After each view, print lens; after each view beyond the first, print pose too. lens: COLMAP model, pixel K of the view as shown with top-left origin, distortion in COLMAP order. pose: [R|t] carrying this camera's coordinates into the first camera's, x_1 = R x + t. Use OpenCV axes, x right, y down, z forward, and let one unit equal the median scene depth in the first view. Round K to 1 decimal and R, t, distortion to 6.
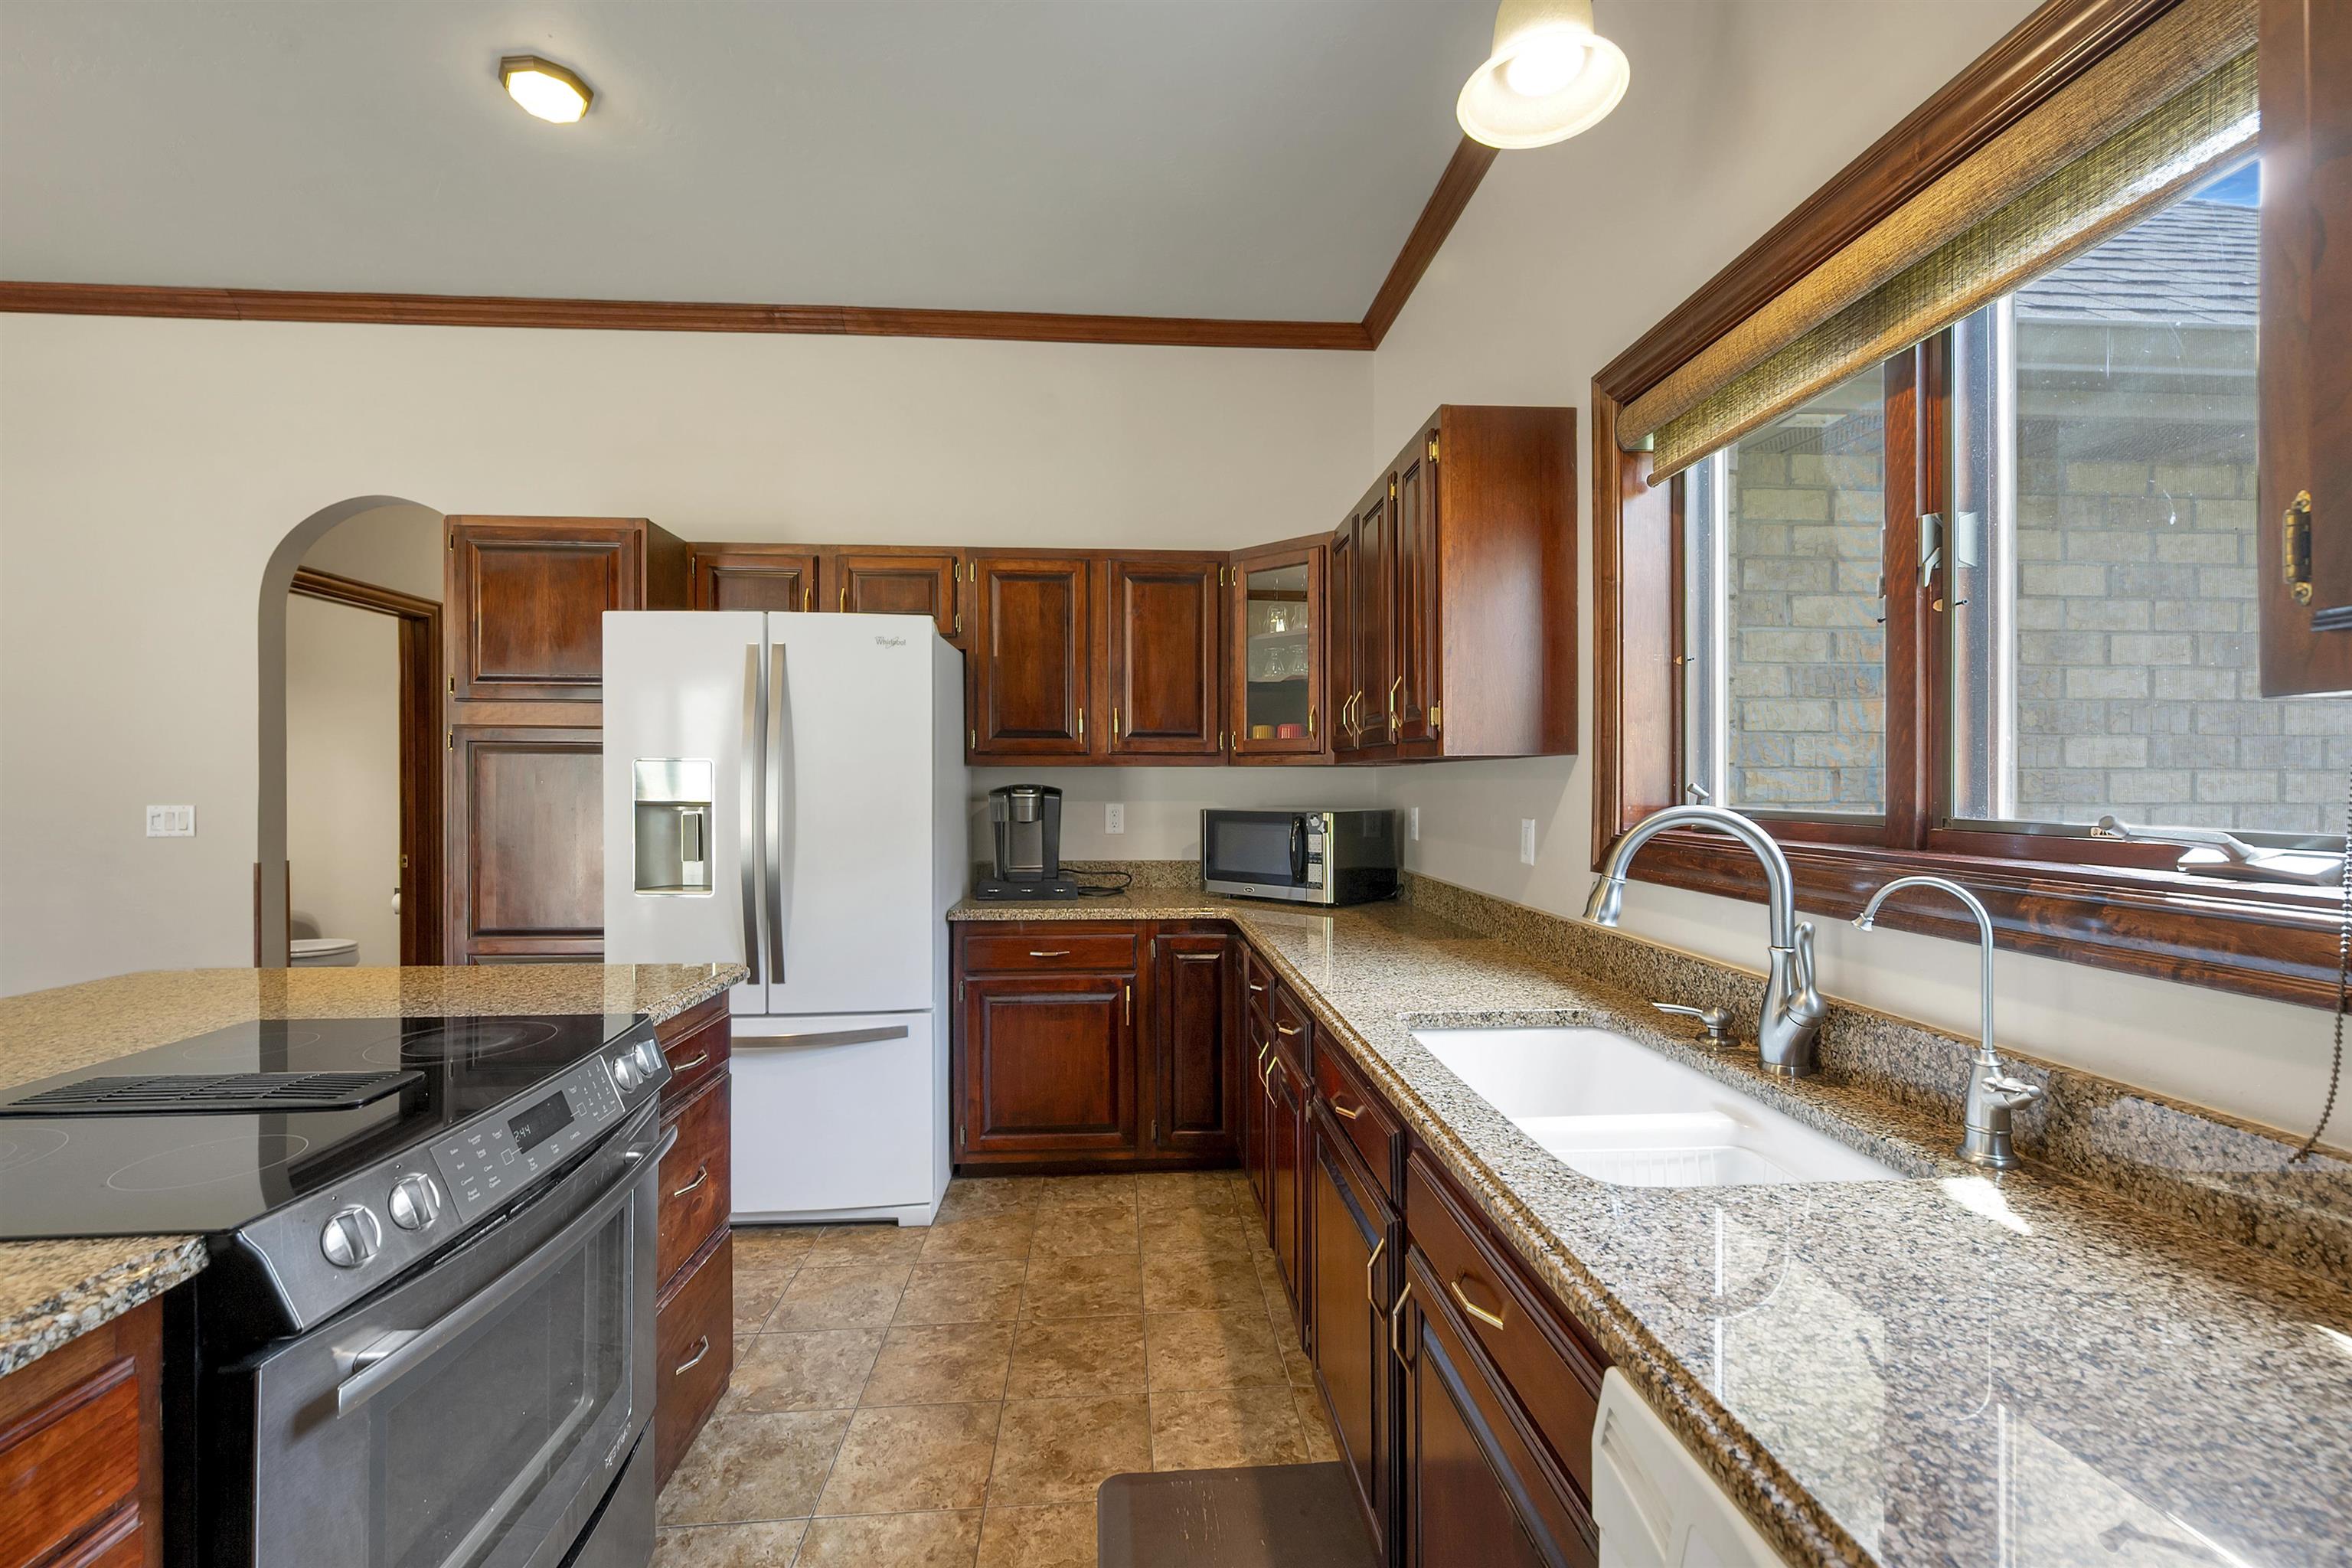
lens RADIAL K [[975.6, 0, 1171.6], [0, 975.6, 790.9], [0, 0, 1]] dist [0.001793, -0.000085]
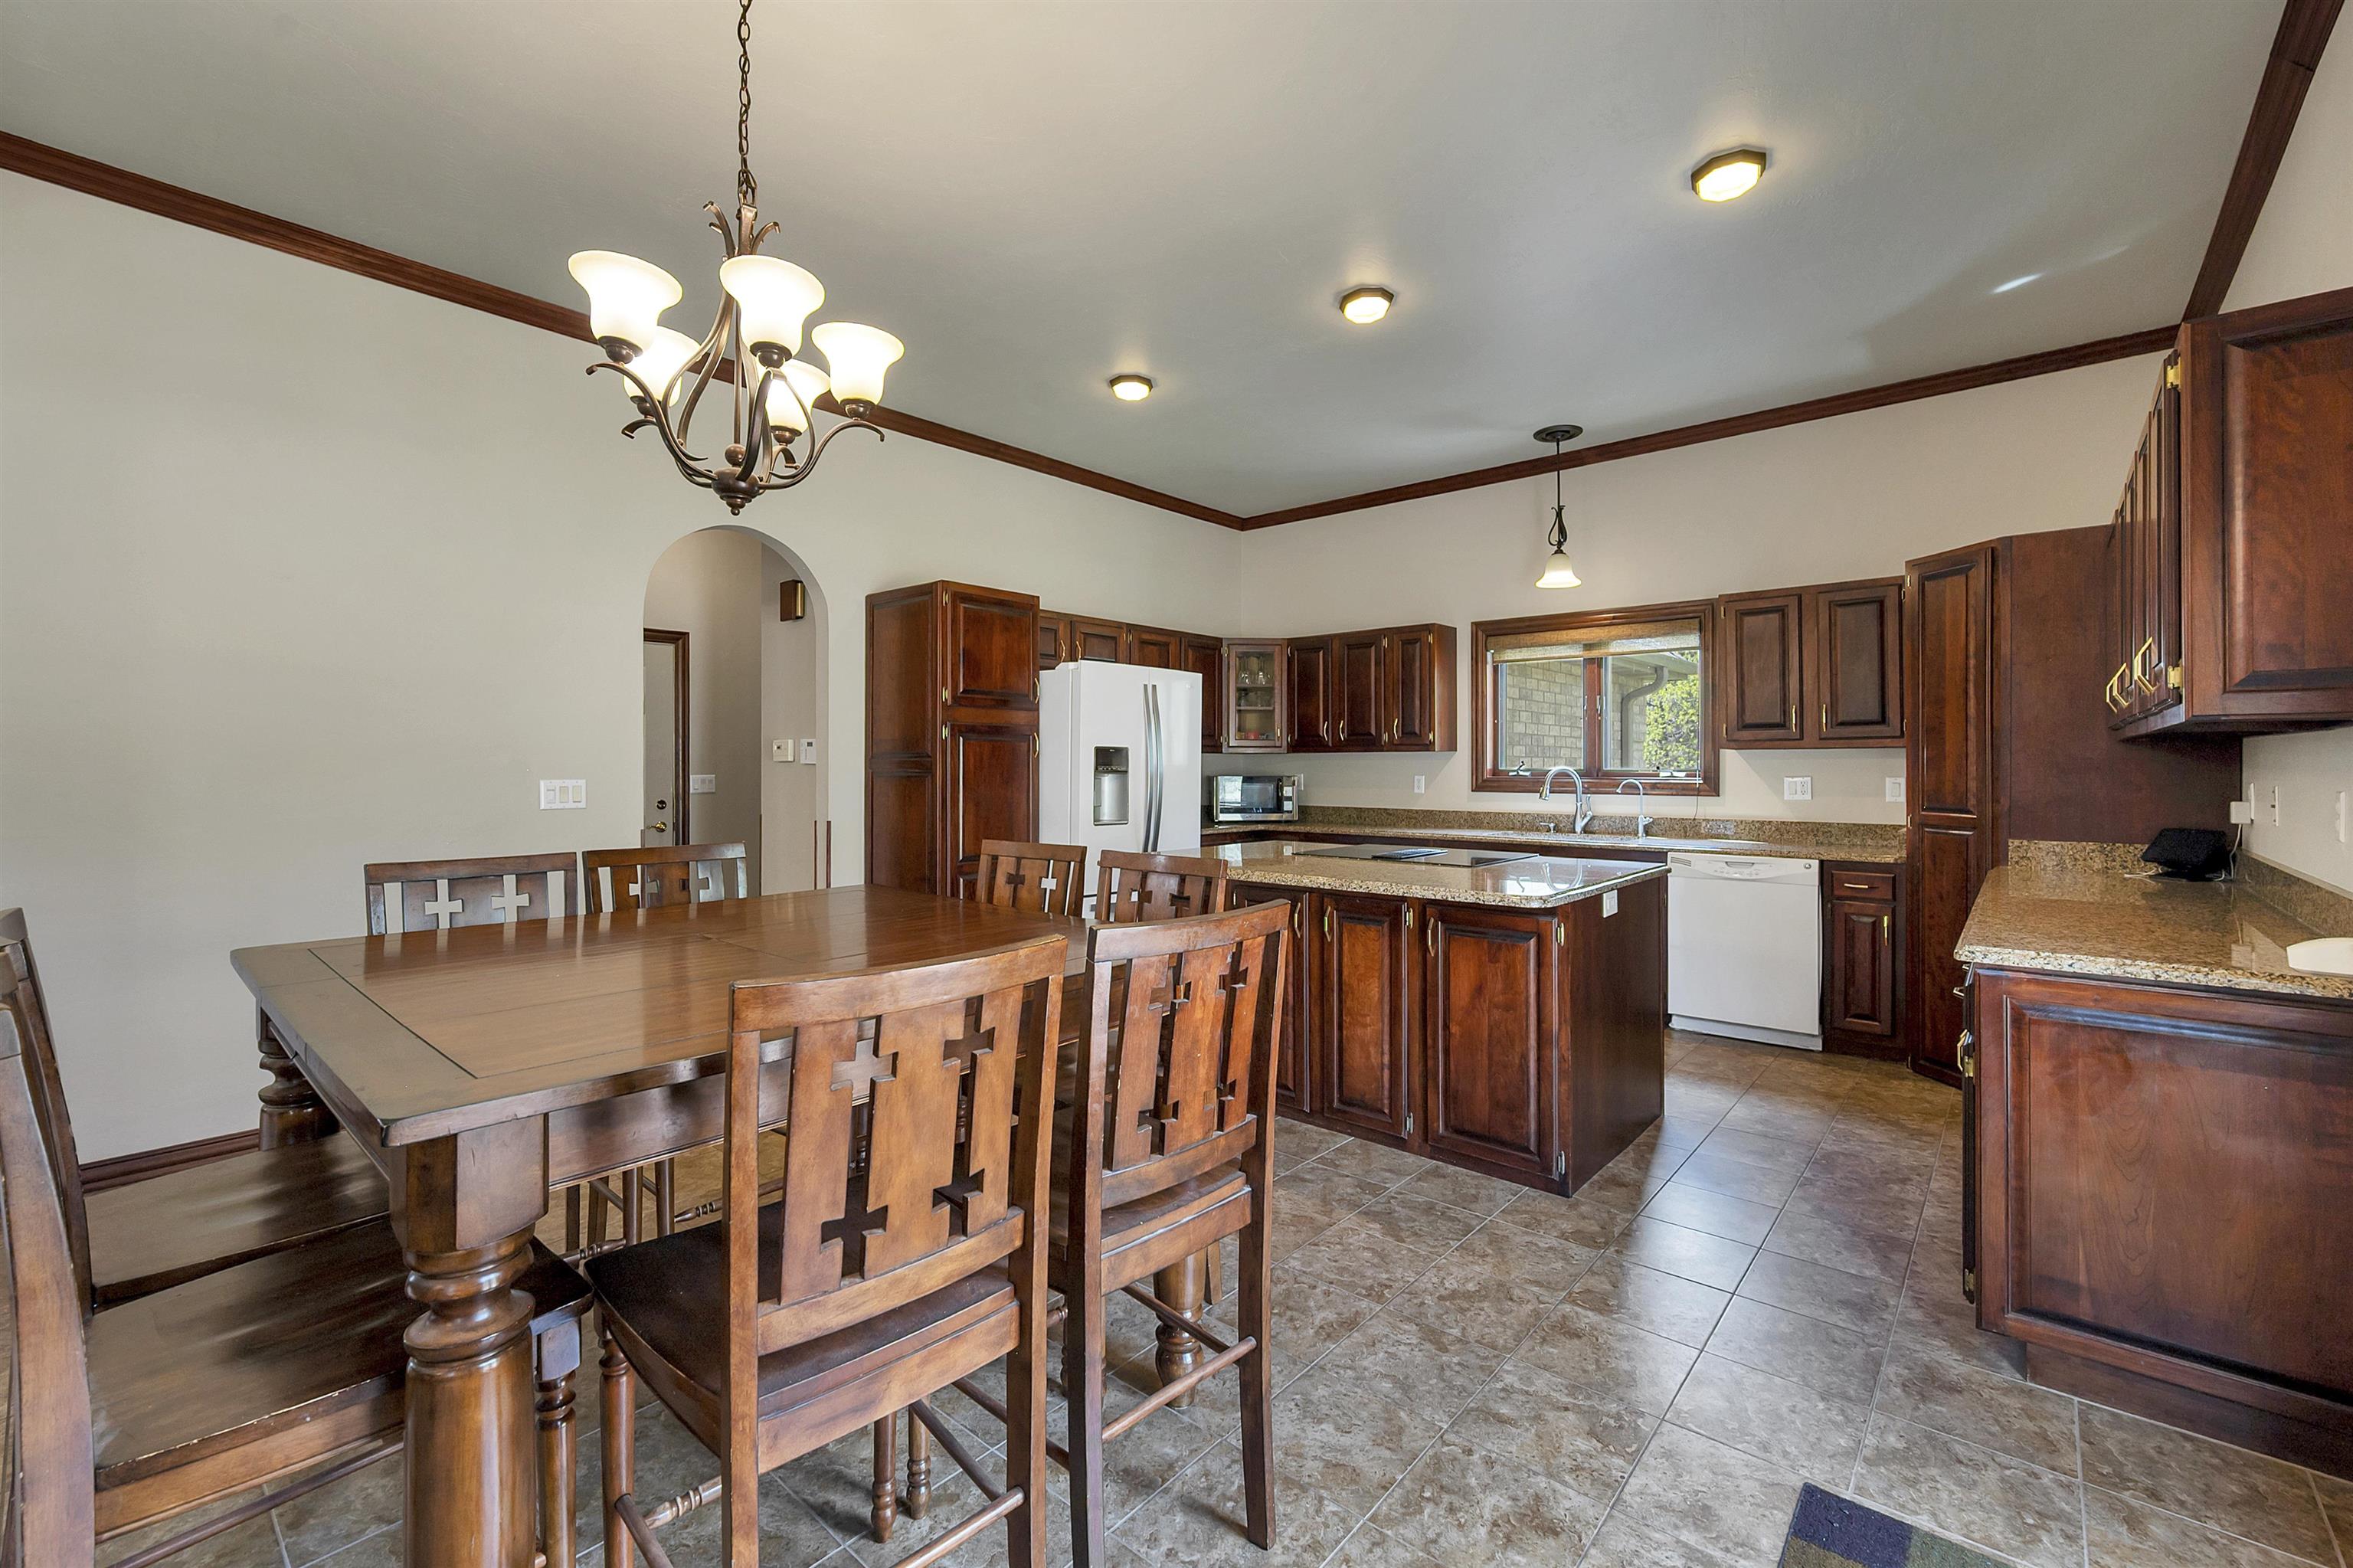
lens RADIAL K [[976.0, 0, 1175.9], [0, 976.0, 769.2], [0, 0, 1]] dist [0.001793, -0.000085]
pose [[0.704664, -0.002709, 0.709536, -3.212237], [0.004928, 0.999987, -0.001077, 0.018606], [-0.709524, 0.004255, 0.704668, -0.609078]]
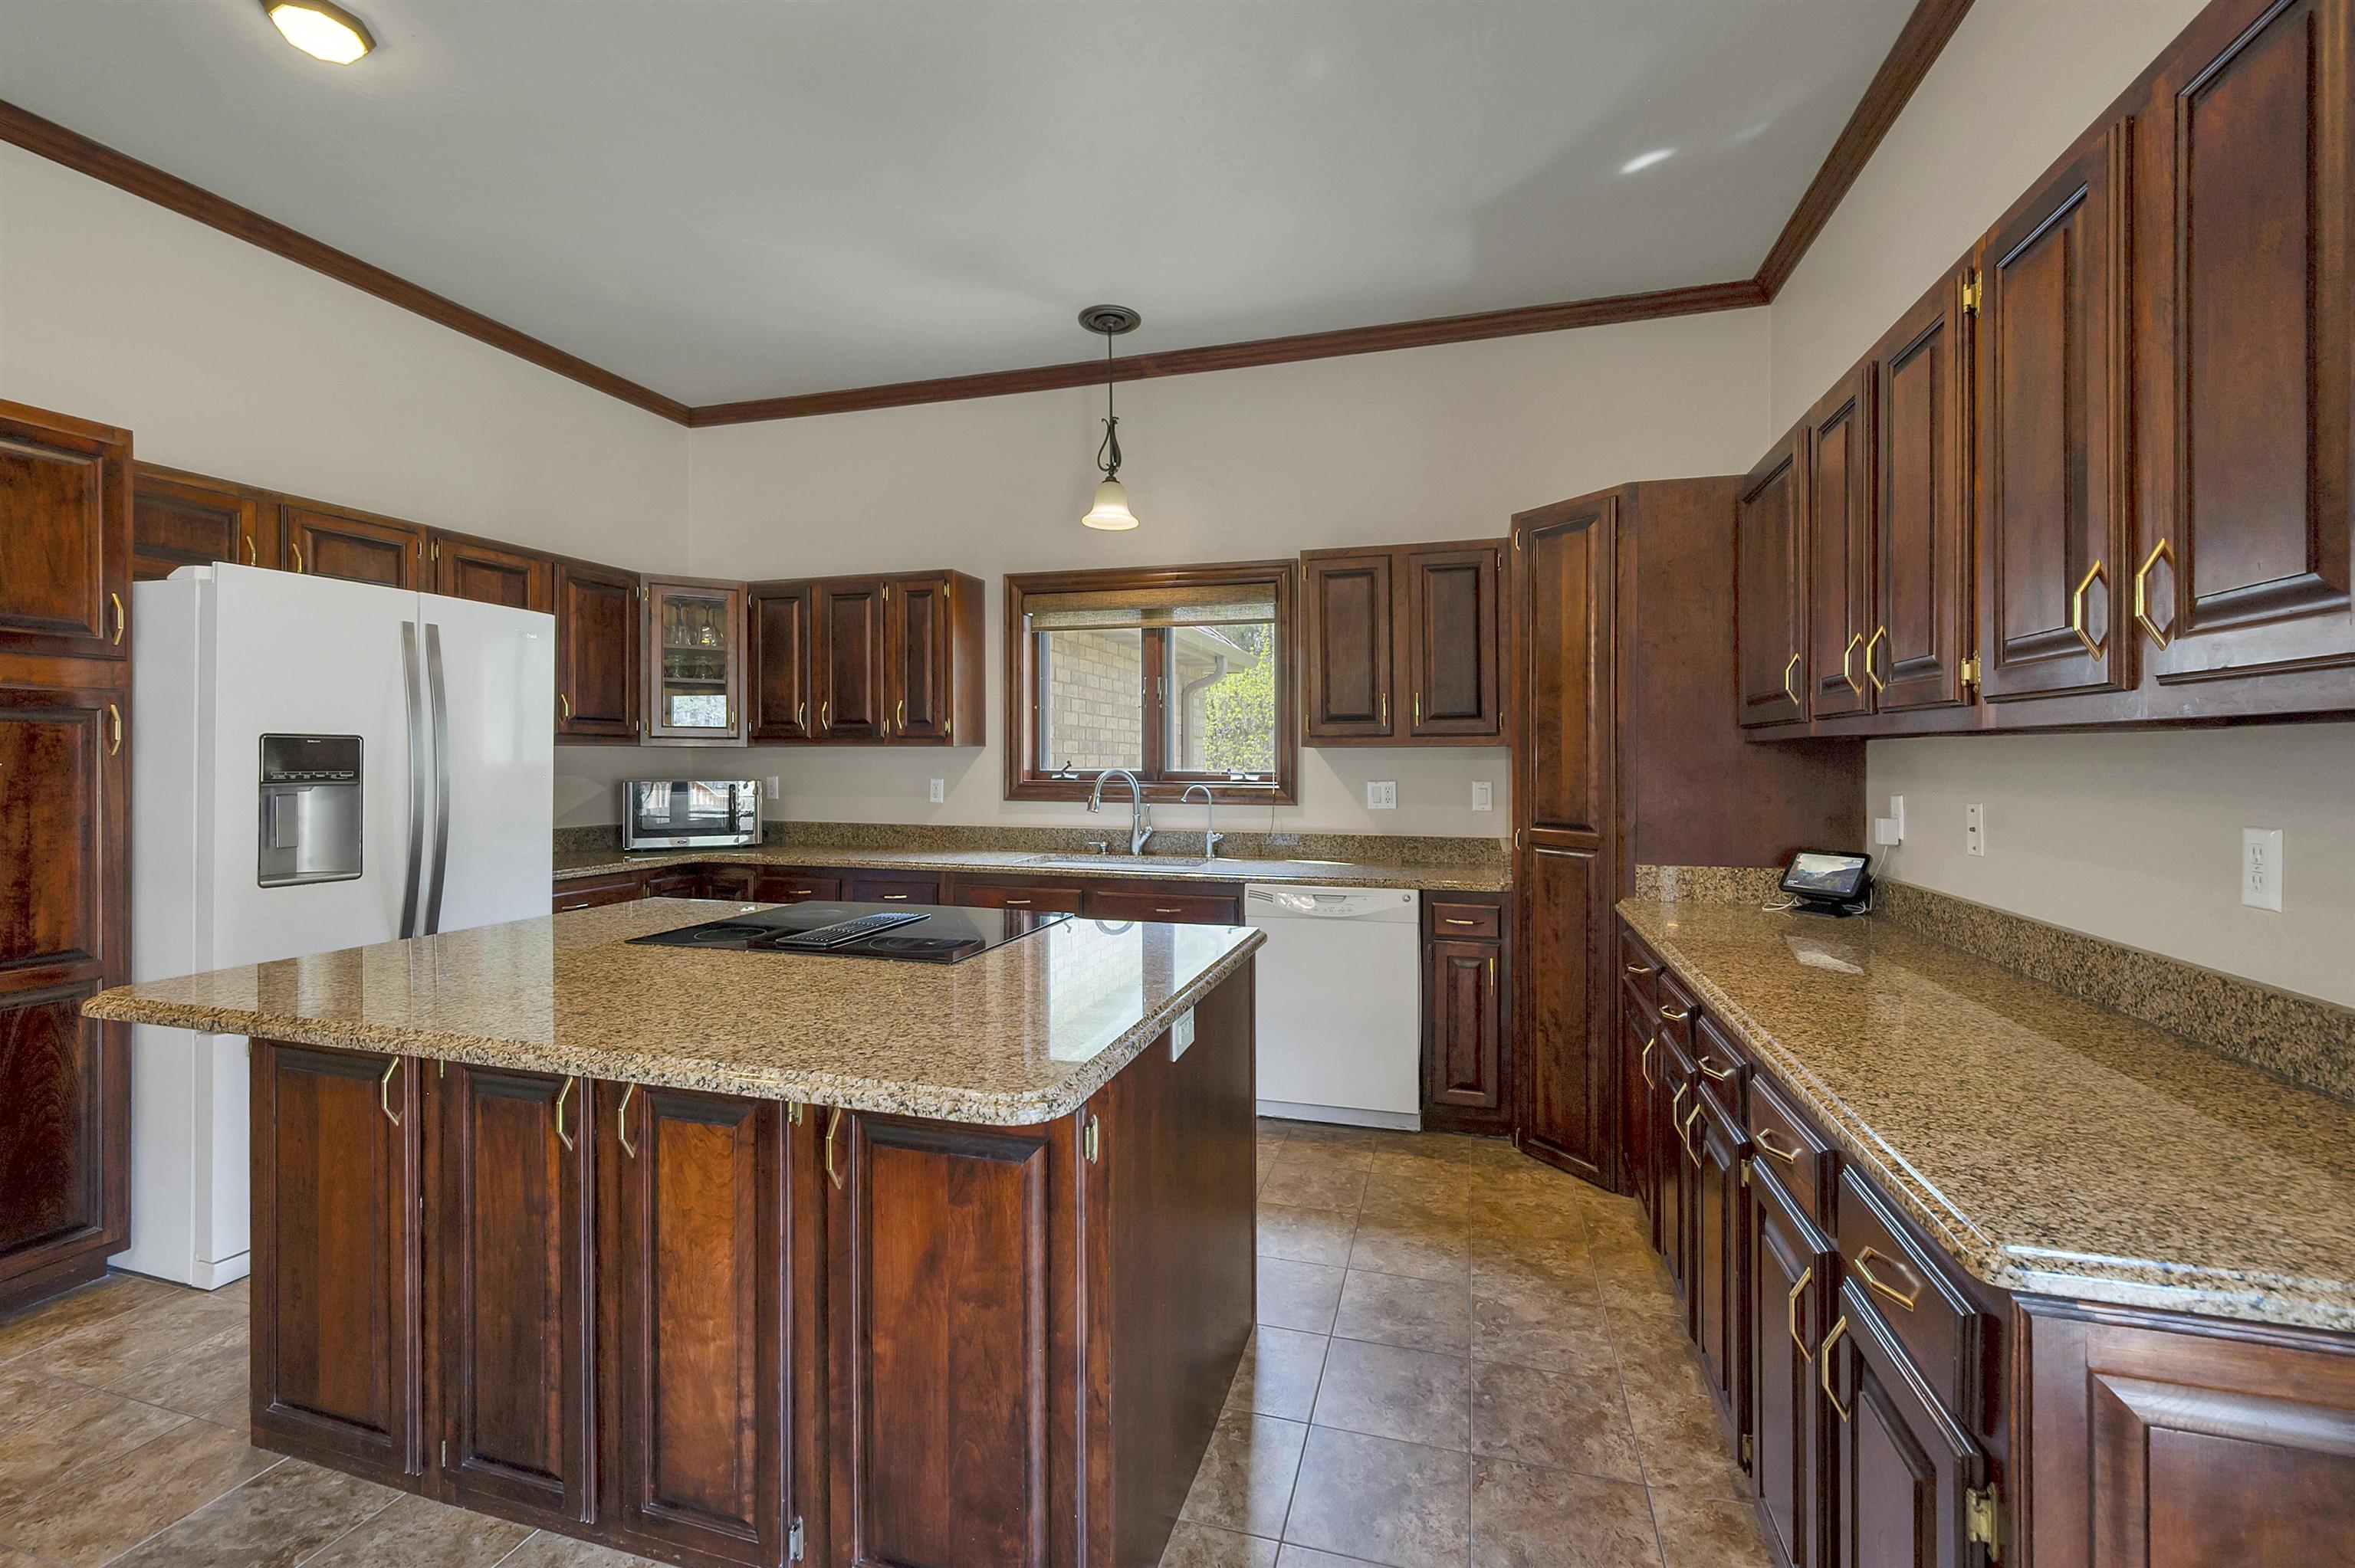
lens RADIAL K [[976.7, 0, 1184.8], [0, 976.7, 751.3], [0, 0, 1]] dist [0.001793, -0.000085]
pose [[0.338268, 0.006429, 0.941028, -2.113487], [0.004888, 0.999951, -0.008589, -0.010859], [-0.941037, 0.007505, 0.338220, -0.170101]]
